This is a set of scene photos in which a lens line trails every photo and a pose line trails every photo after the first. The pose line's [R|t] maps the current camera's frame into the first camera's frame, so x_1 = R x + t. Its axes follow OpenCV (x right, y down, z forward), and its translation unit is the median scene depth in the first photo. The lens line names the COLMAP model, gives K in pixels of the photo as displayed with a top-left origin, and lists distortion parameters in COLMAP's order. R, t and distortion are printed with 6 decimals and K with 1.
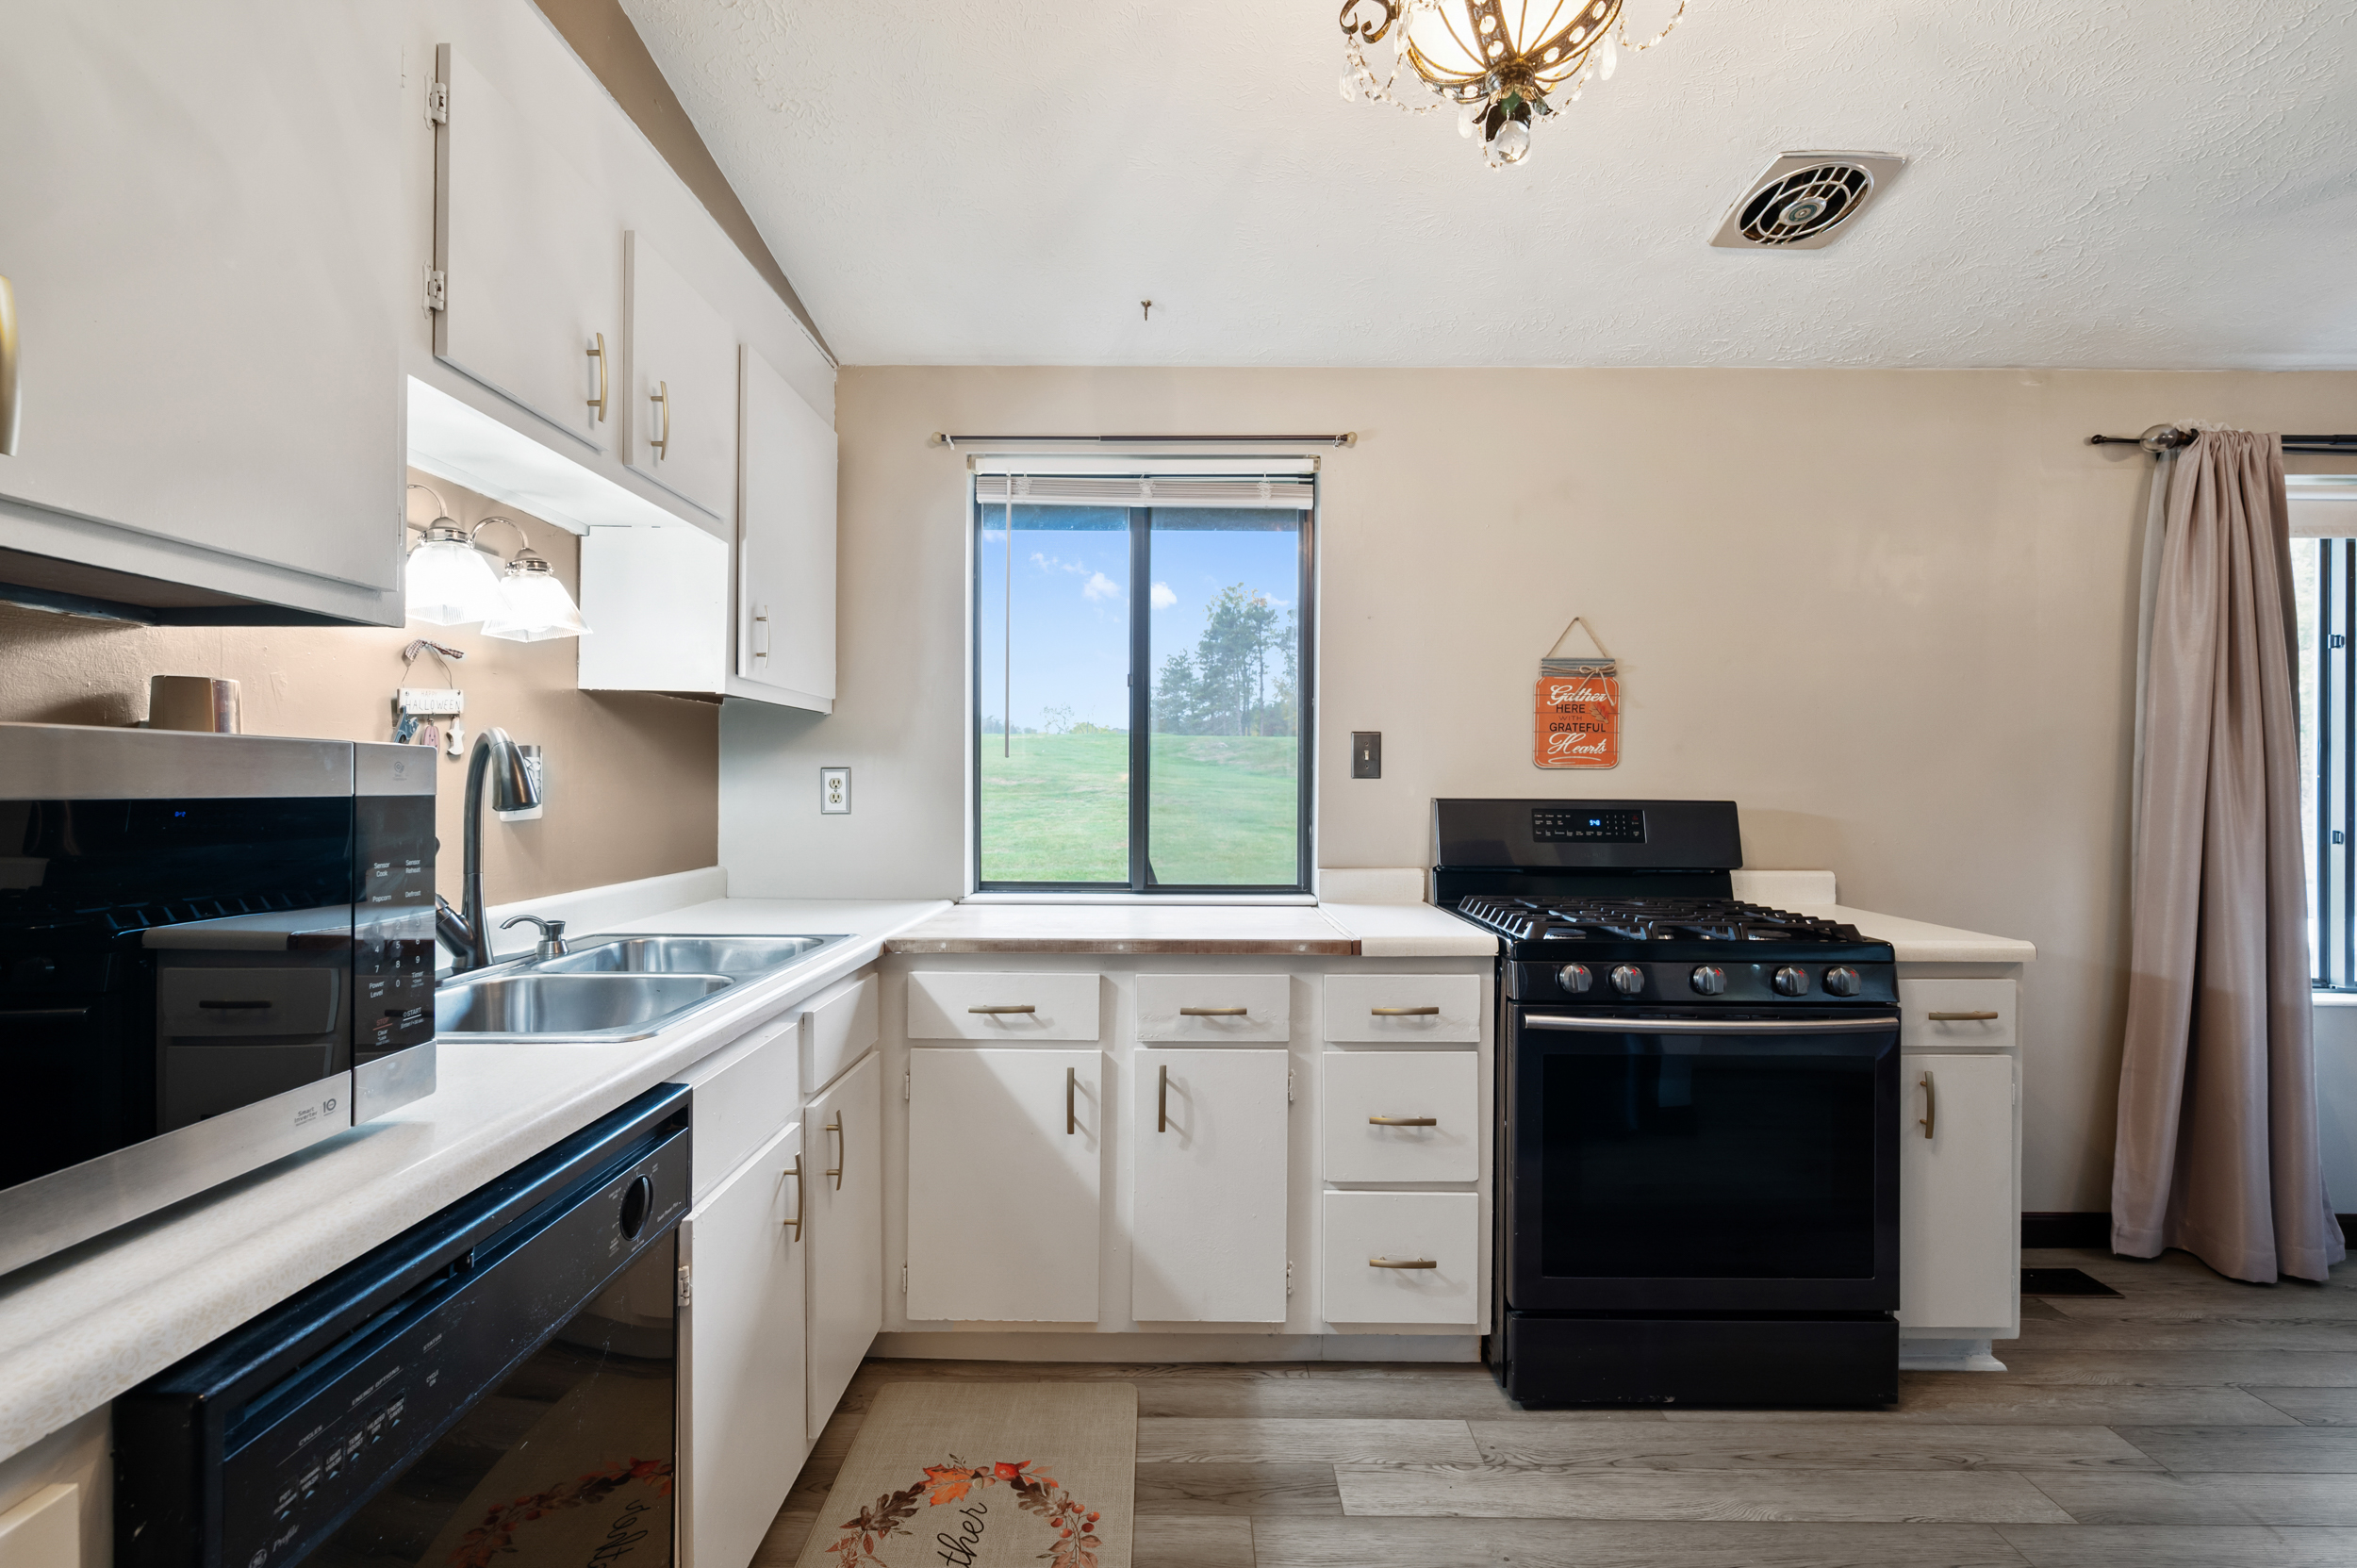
lens RADIAL K [[903.1, 0, 1178.5], [0, 903.1, 784.0], [0, 0, 1]] dist [0.000235, 0.000157]
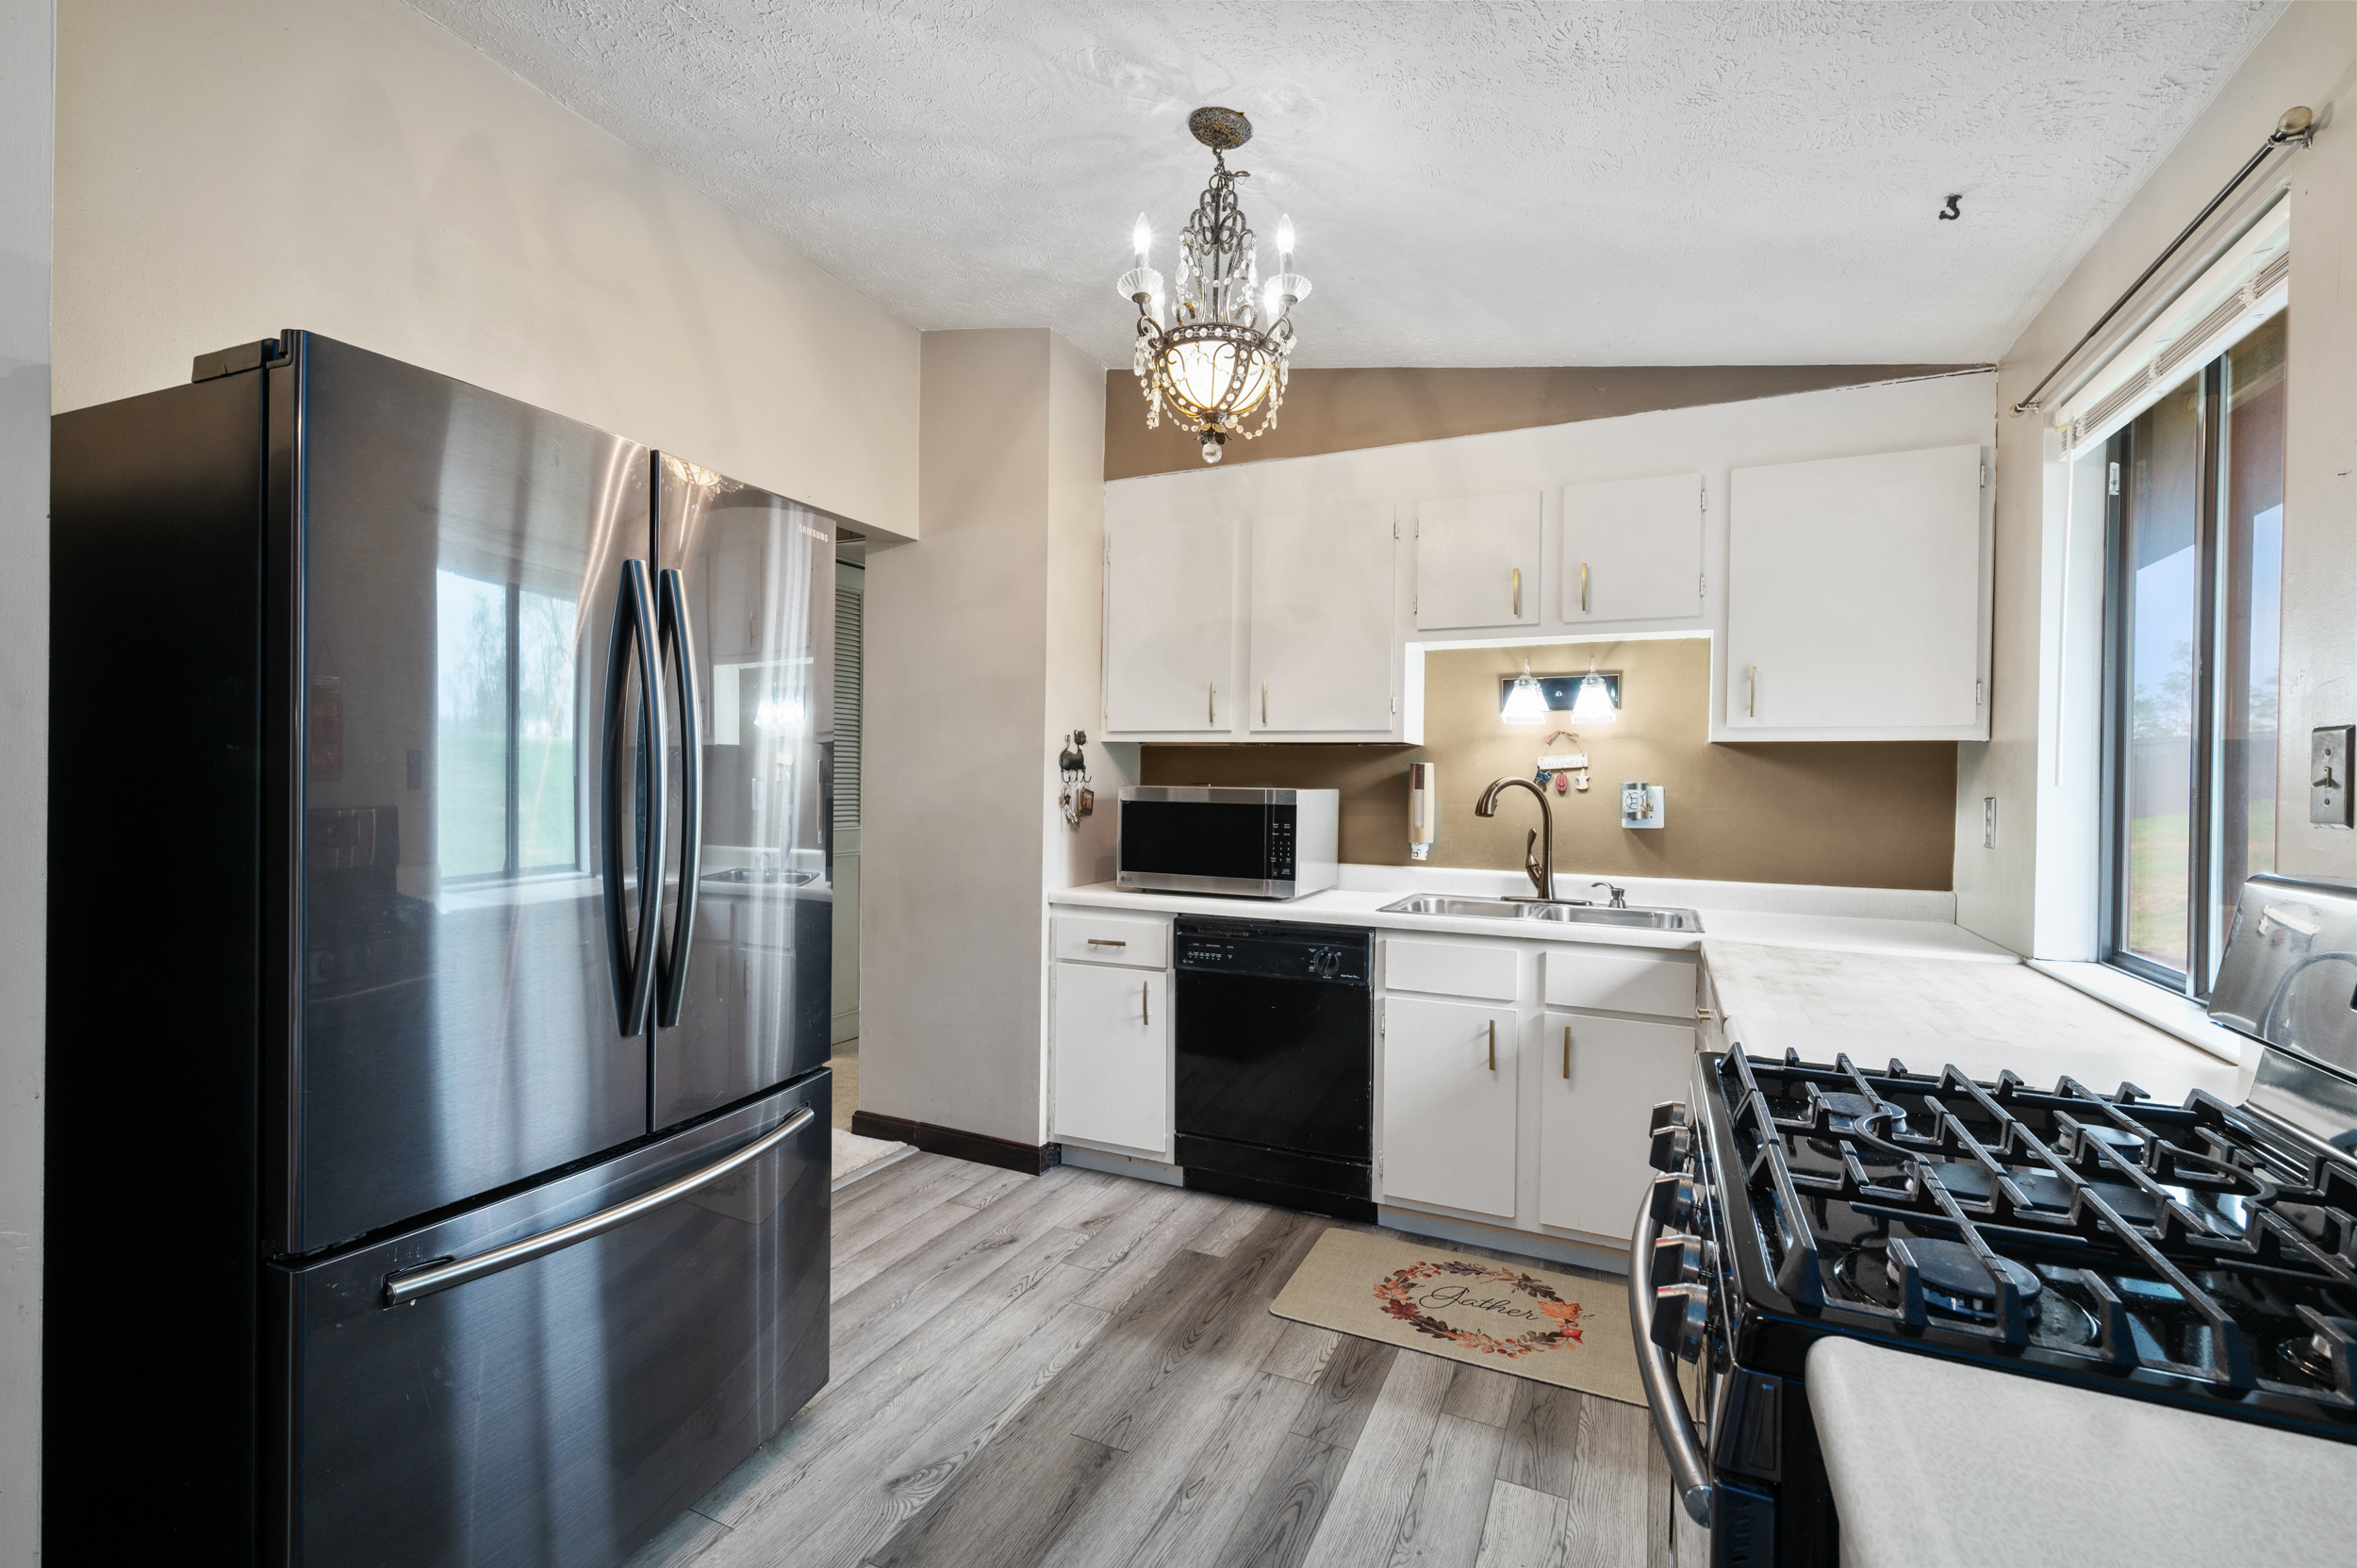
lens RADIAL K [[1024.5, 0, 1178.5], [0, 1024.5, 784.0], [0, 0, 1]] dist [-0.001844, -0.000211]
pose [[-0.421211, -0.006795, -0.906937, 1.454380], [-0.006257, 0.999970, -0.004586, -0.028942], [0.906941, 0.003743, -0.421241, 1.143347]]
